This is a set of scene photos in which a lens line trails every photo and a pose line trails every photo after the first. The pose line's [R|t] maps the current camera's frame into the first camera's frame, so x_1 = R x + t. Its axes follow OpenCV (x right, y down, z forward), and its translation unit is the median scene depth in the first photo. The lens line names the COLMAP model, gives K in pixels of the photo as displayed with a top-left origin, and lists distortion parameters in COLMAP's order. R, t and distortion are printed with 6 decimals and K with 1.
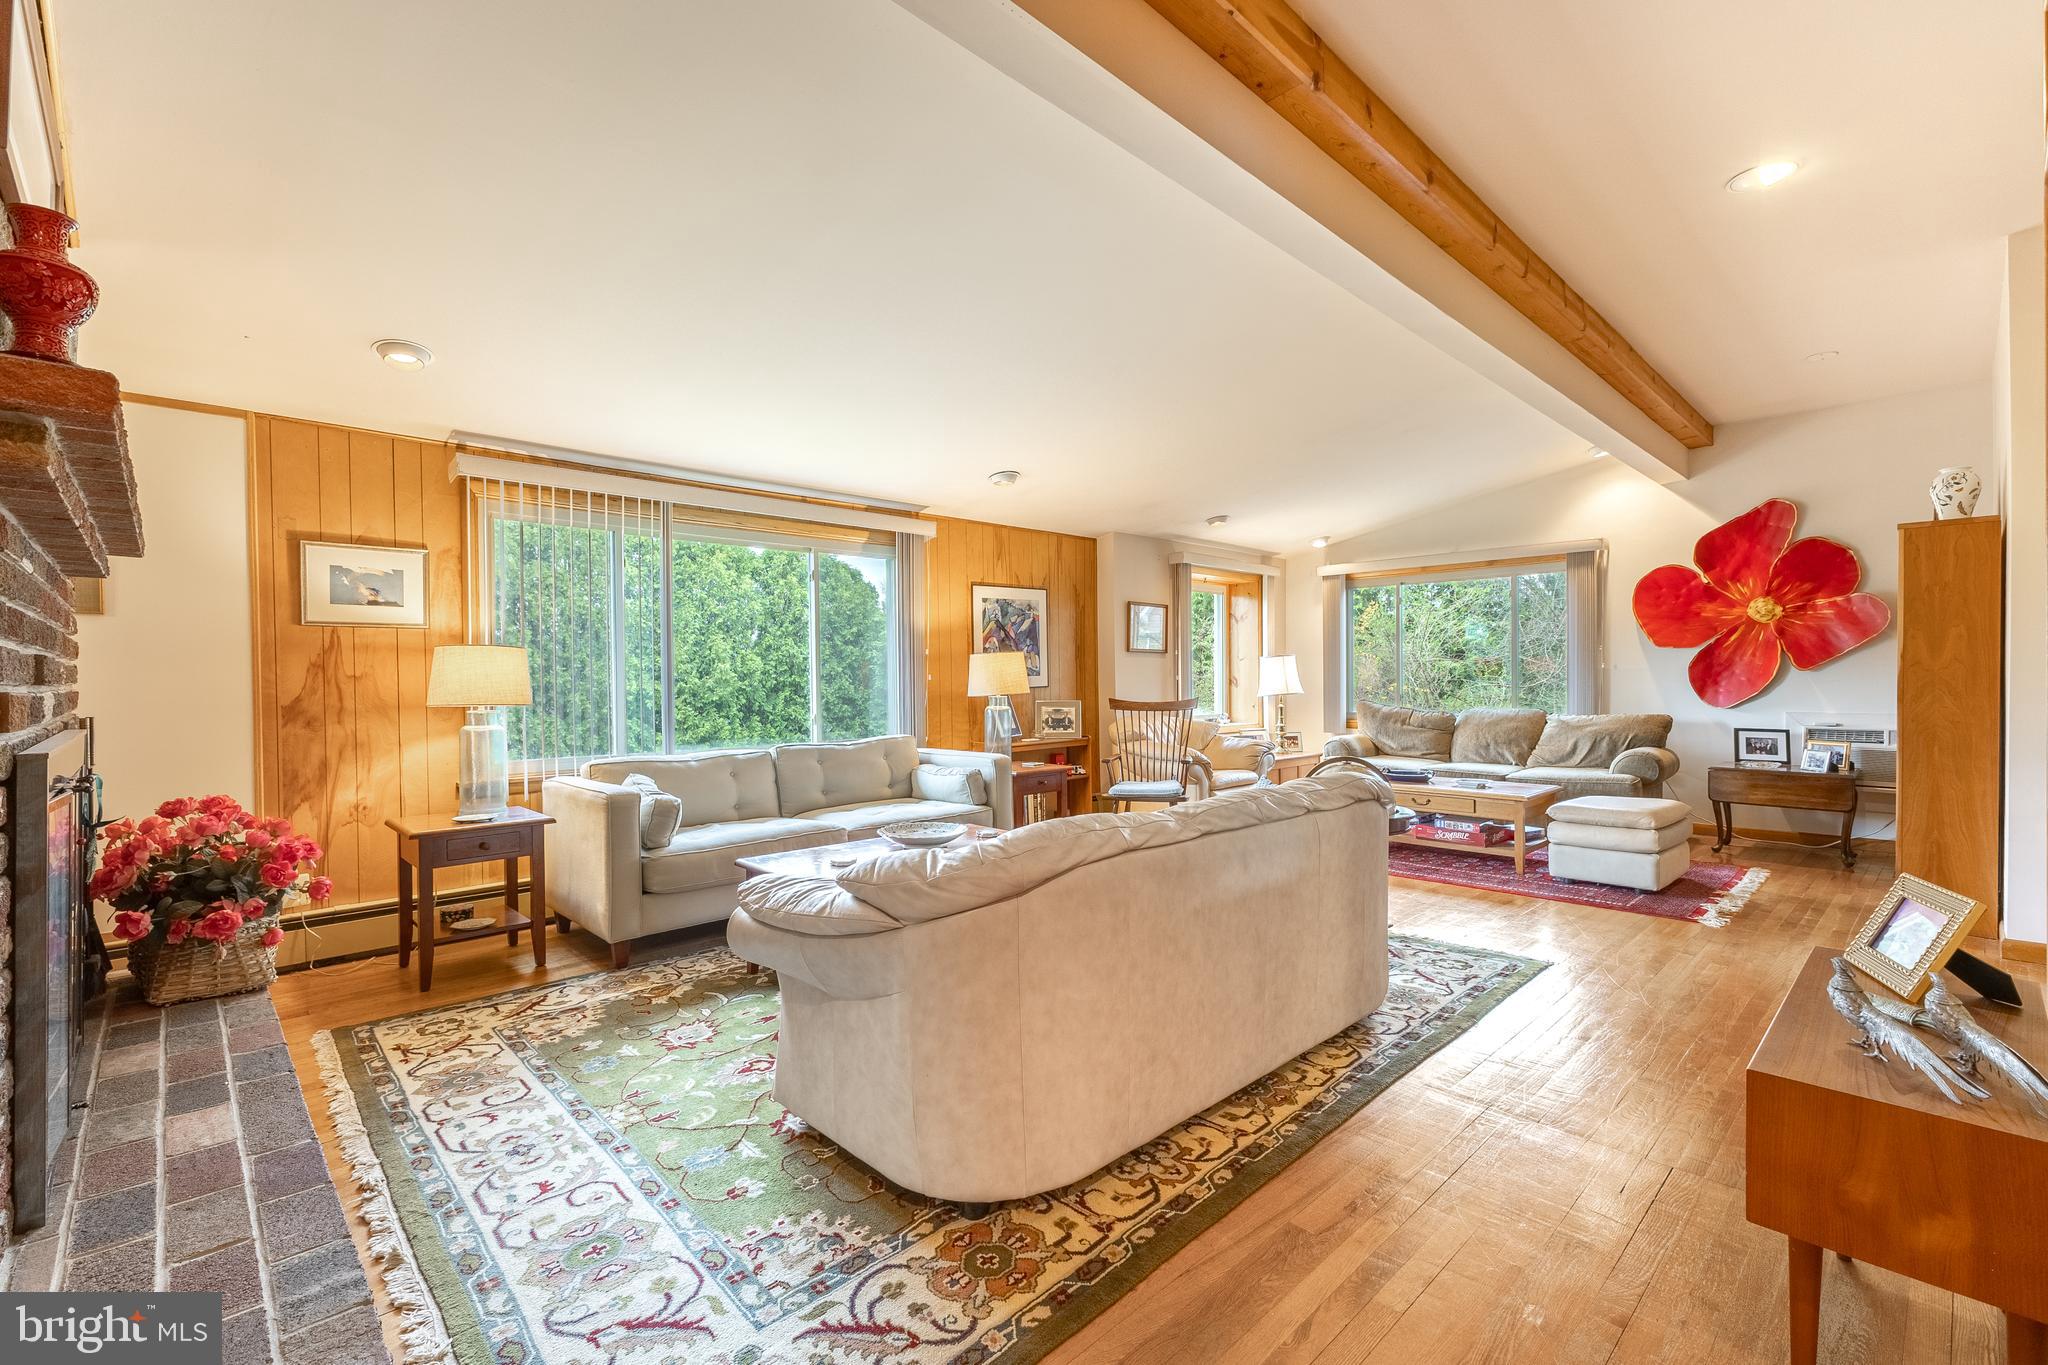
lens RADIAL K [[882.5, 0, 1018.4], [0, 882.5, 693.4], [0, 0, 1]] dist [0.001599, 0.000157]
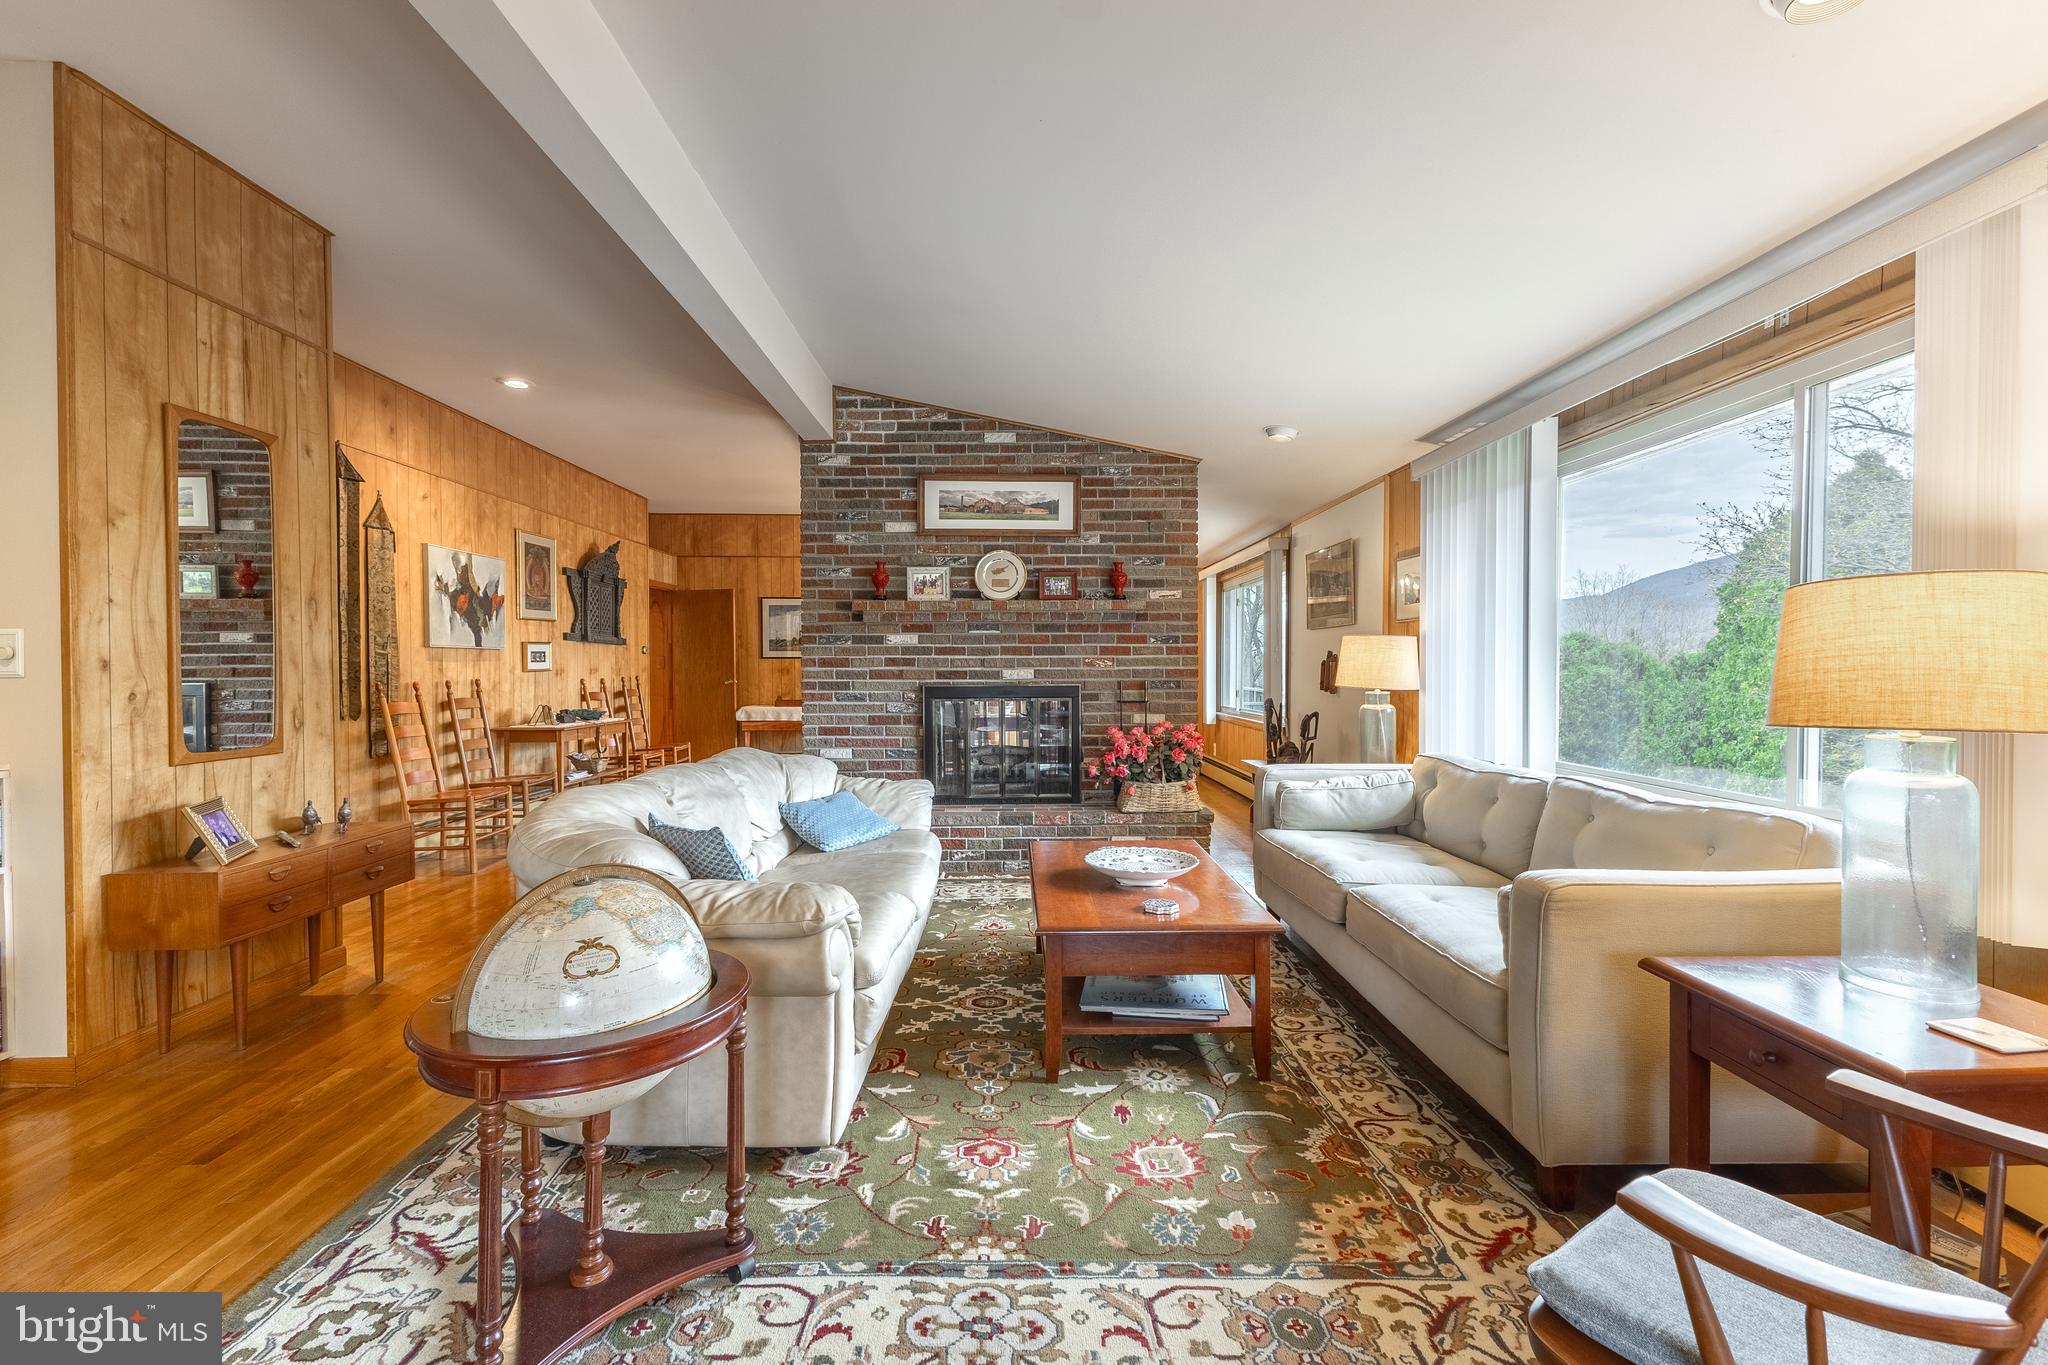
lens RADIAL K [[888.4, 0, 1024.8], [0, 888.4, 673.9], [0, 0, 1]] dist [0.019889, -0.007887]
pose [[-0.672424, 0.020224, -0.739890, 0.425493], [0.000752, 0.999645, 0.026641, -0.024437], [0.740166, 0.017357, -0.672200, 1.124399]]
